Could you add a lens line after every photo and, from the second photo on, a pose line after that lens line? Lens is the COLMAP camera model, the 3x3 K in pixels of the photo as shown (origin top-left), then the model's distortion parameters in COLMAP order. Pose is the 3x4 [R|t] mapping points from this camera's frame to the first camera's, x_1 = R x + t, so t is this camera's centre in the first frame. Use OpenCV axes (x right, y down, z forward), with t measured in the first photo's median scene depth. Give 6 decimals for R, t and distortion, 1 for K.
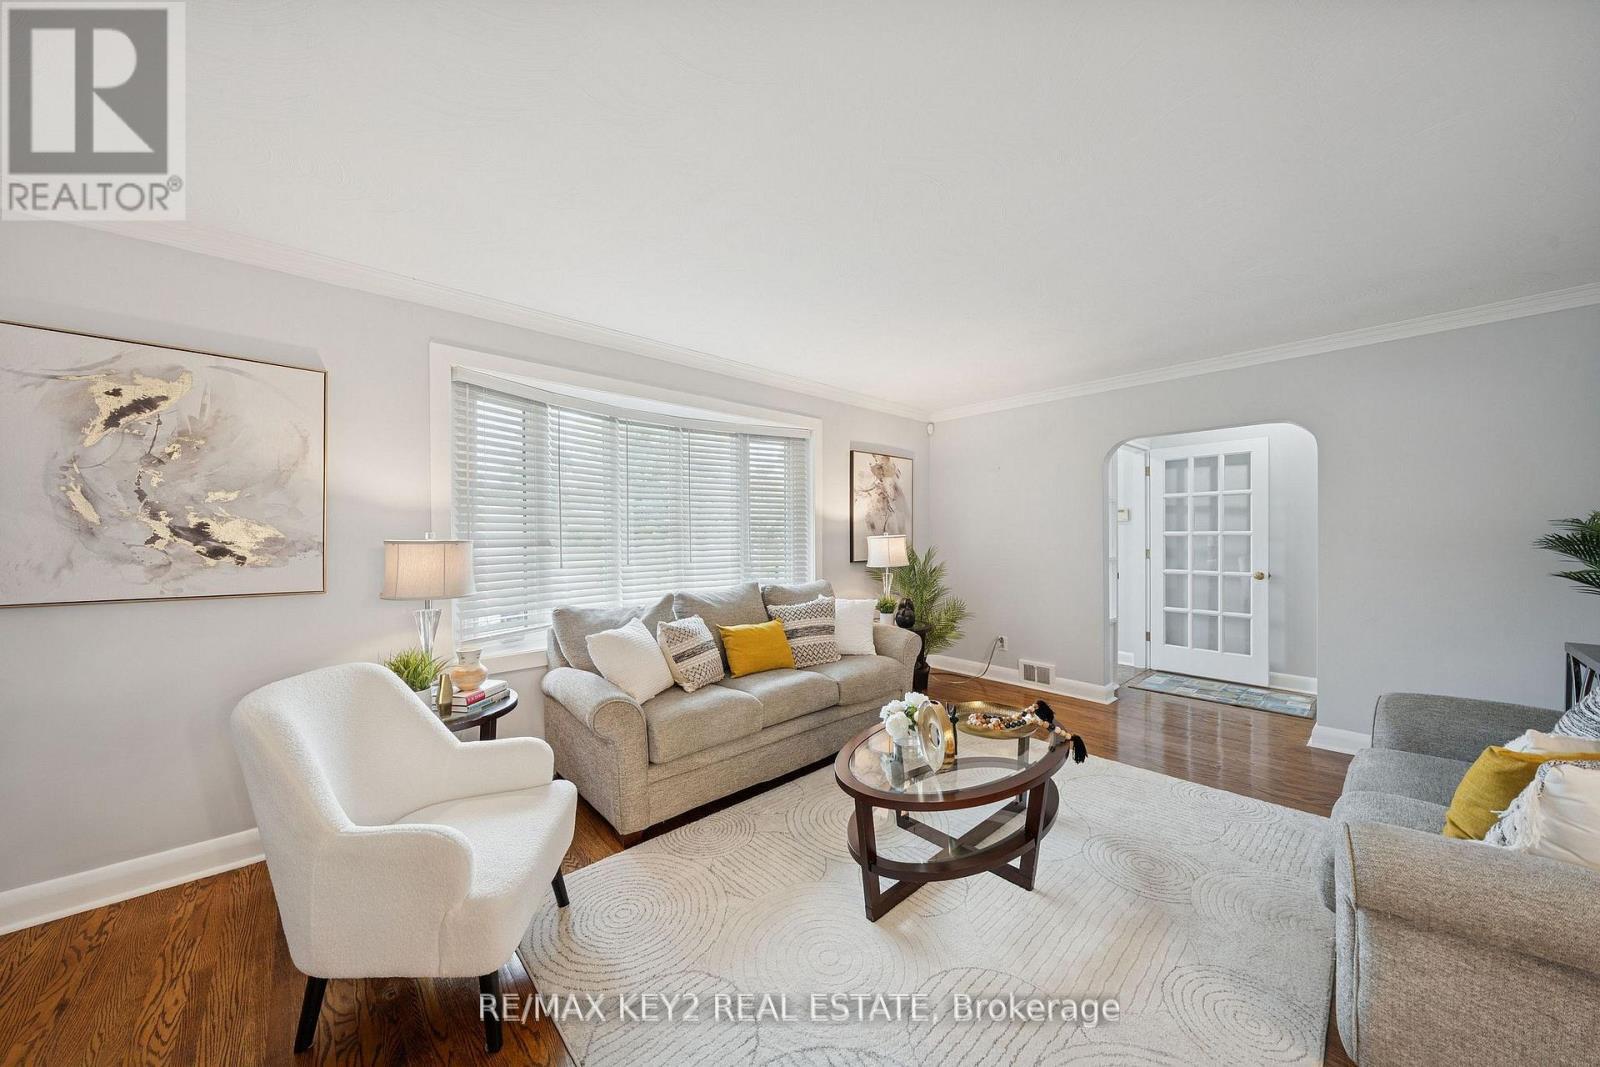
lens RADIAL K [[549.4, 0, 800.0], [0, 549.4, 533.5], [0, 0, 1]] dist [-0.001784, -0.000228]
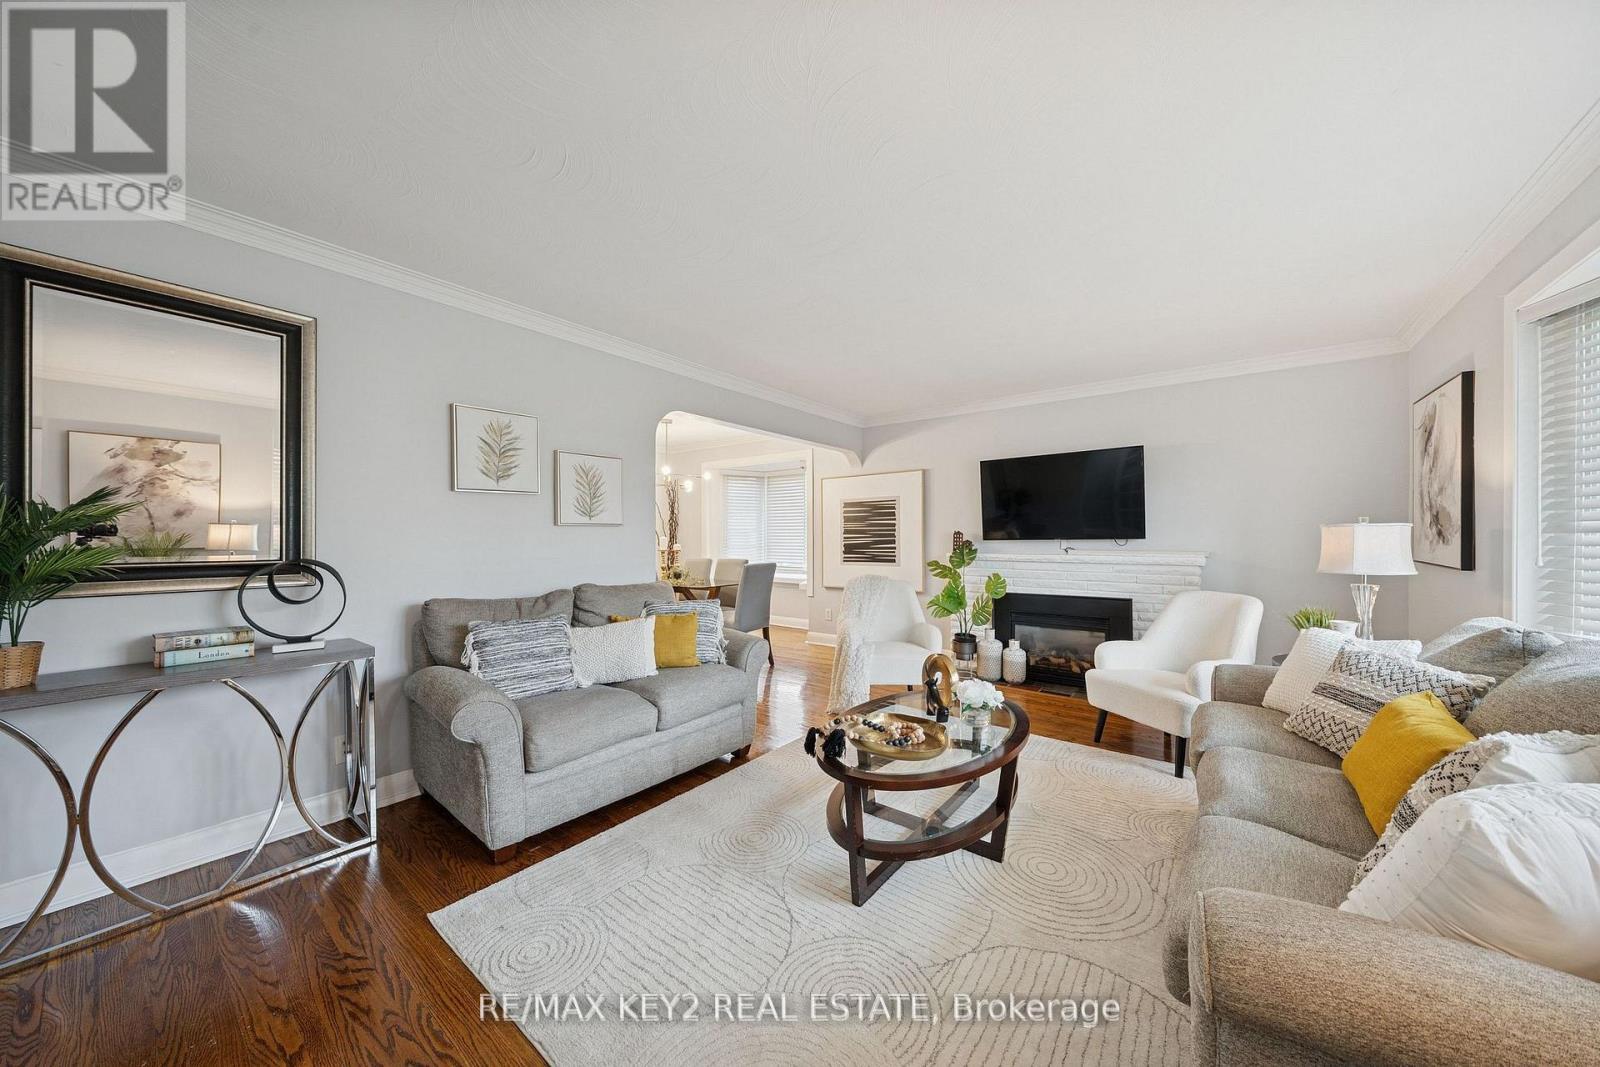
lens RADIAL K [[554.3, 0, 790.4], [0, 554.3, 528.0], [0, 0, 1]] dist [-0.000747, -0.000052]
pose [[-0.986857, 0.003595, -0.161556, 0.591964], [0.005923, 0.999885, -0.013930, 0.025068], [0.161487, -0.014704, -0.986765, 1.675426]]
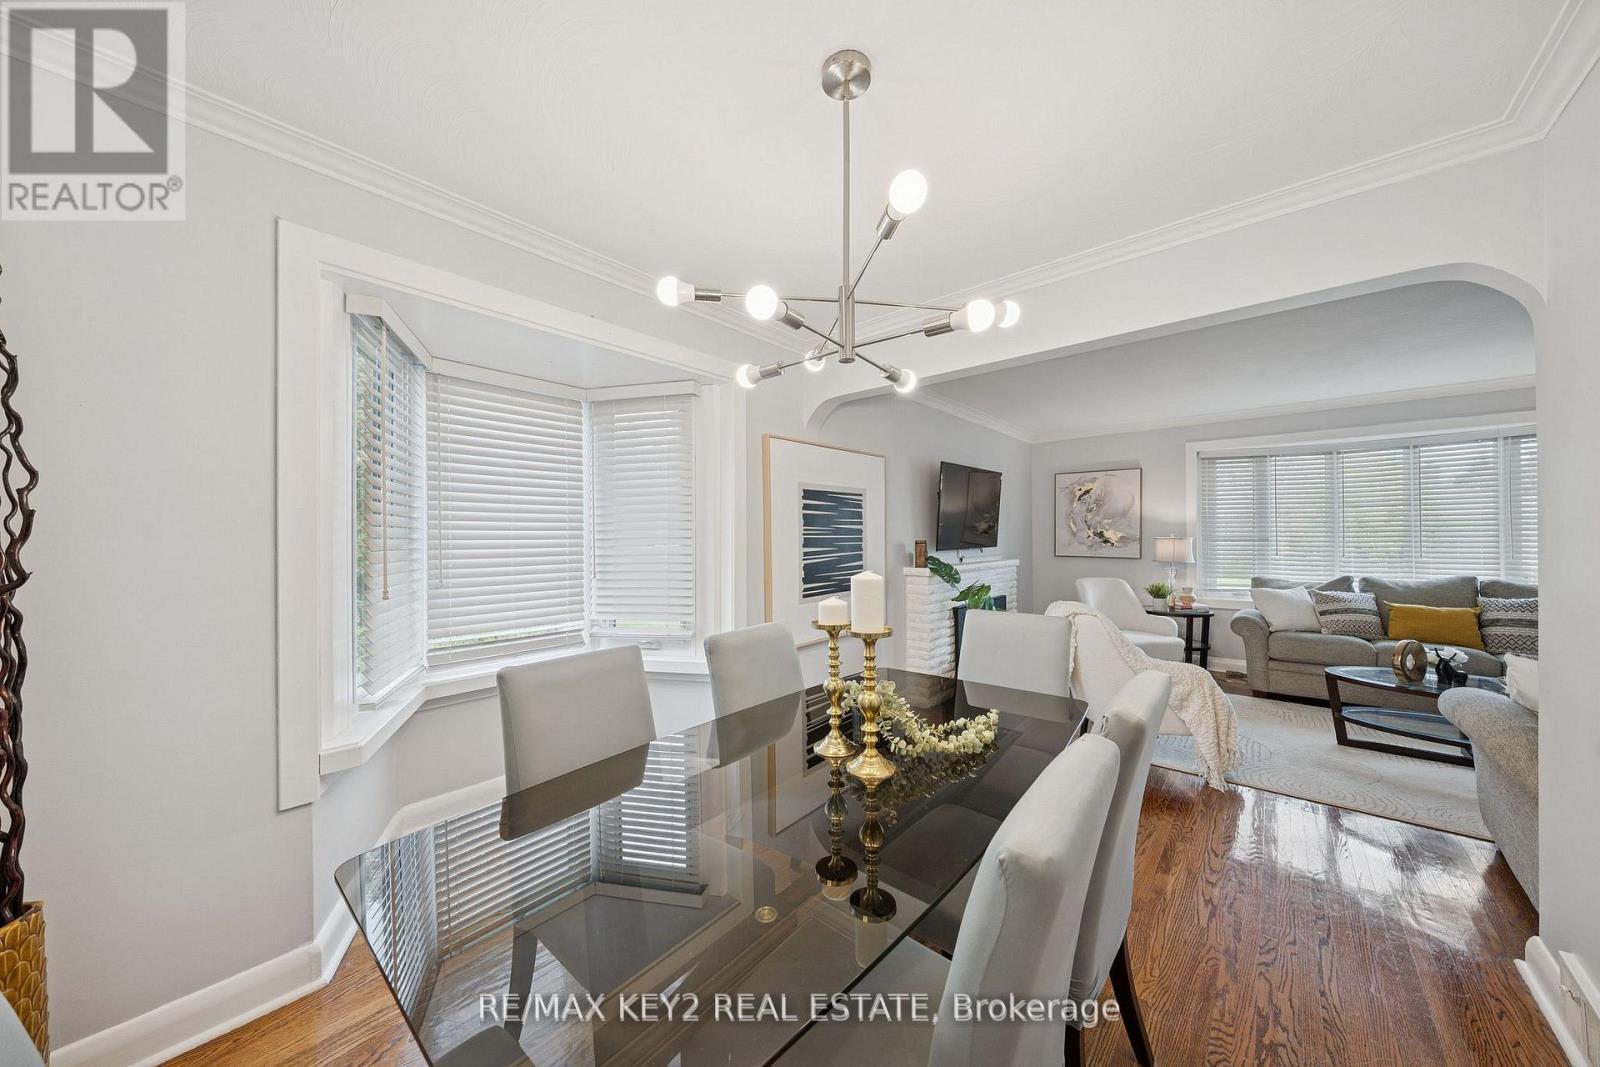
lens RADIAL K [[554.3, 0, 790.4], [0, 554.3, 528.0], [0, 0, 1]] dist [-0.000747, -0.000052]
pose [[0.114242, -0.011954, -0.993381, 1.242299], [0.005829, 0.999918, -0.011363, -0.009216], [0.993436, -0.004493, 0.114302, -0.733510]]
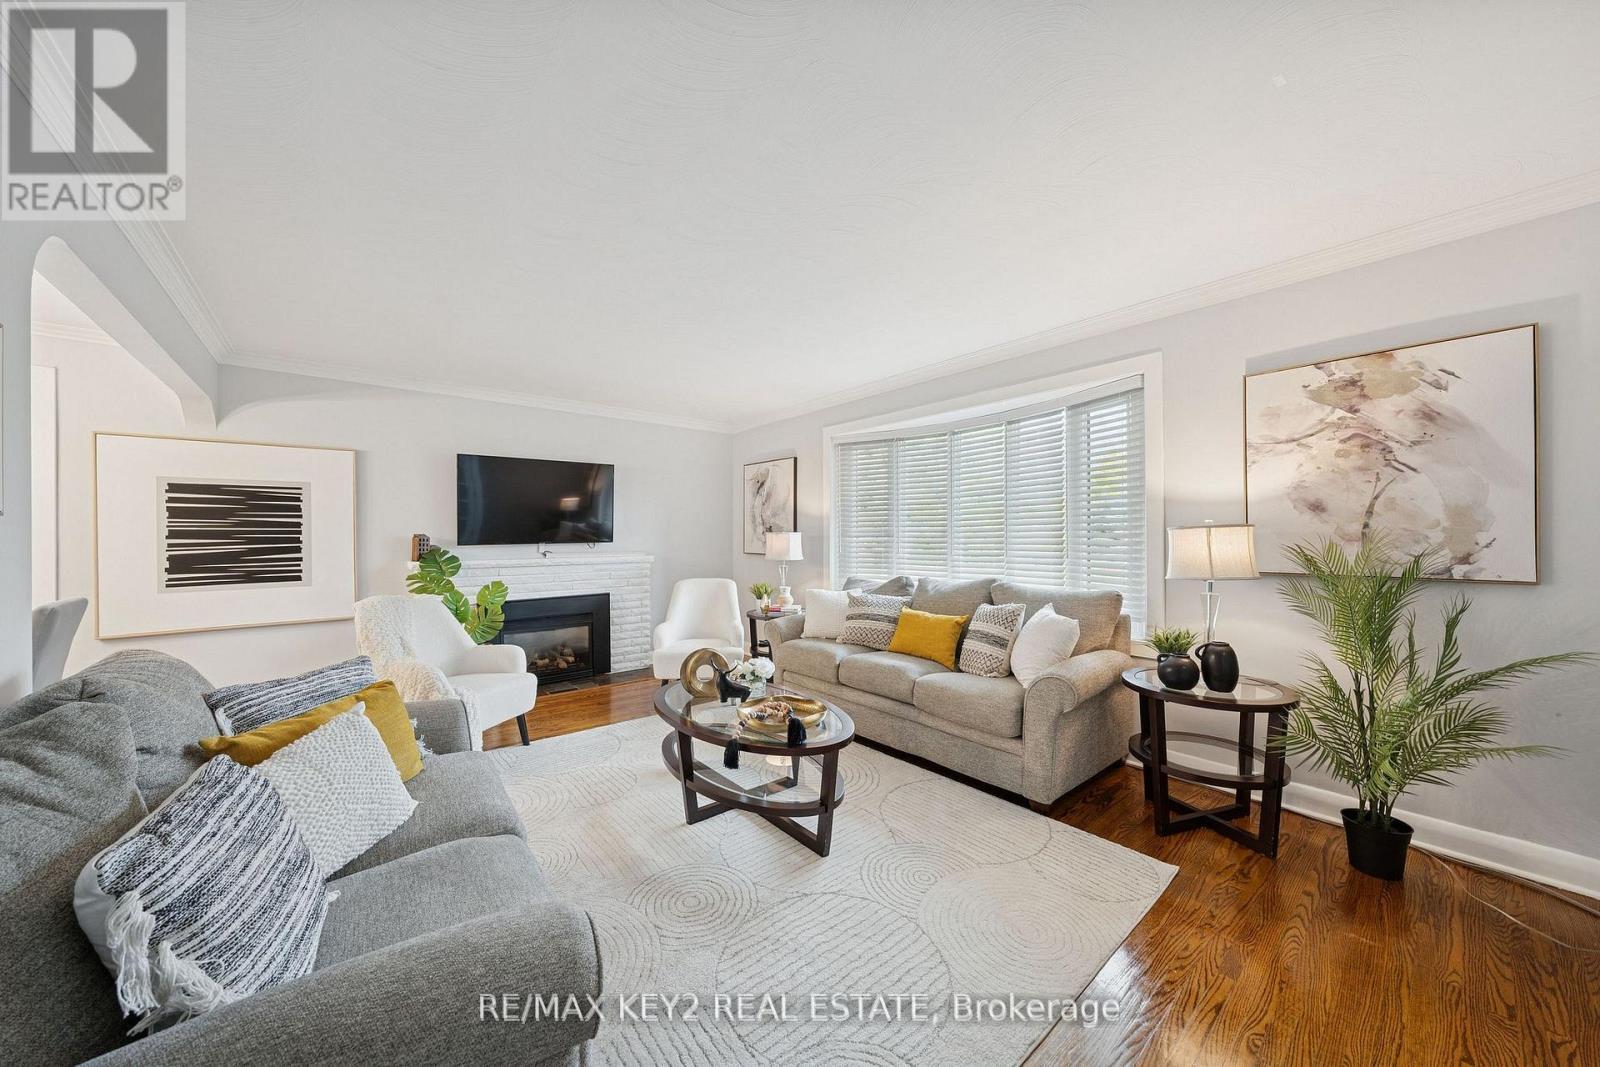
lens RADIAL K [[554.3, 0, 790.4], [0, 554.3, 528.0], [0, 0, 1]] dist [-0.000747, -0.000052]
pose [[-0.055561, -0.012985, -0.998371, 1.219782], [0.005420, 0.999897, -0.013307, 0.020180], [0.998441, -0.006151, -0.055485, 0.982933]]
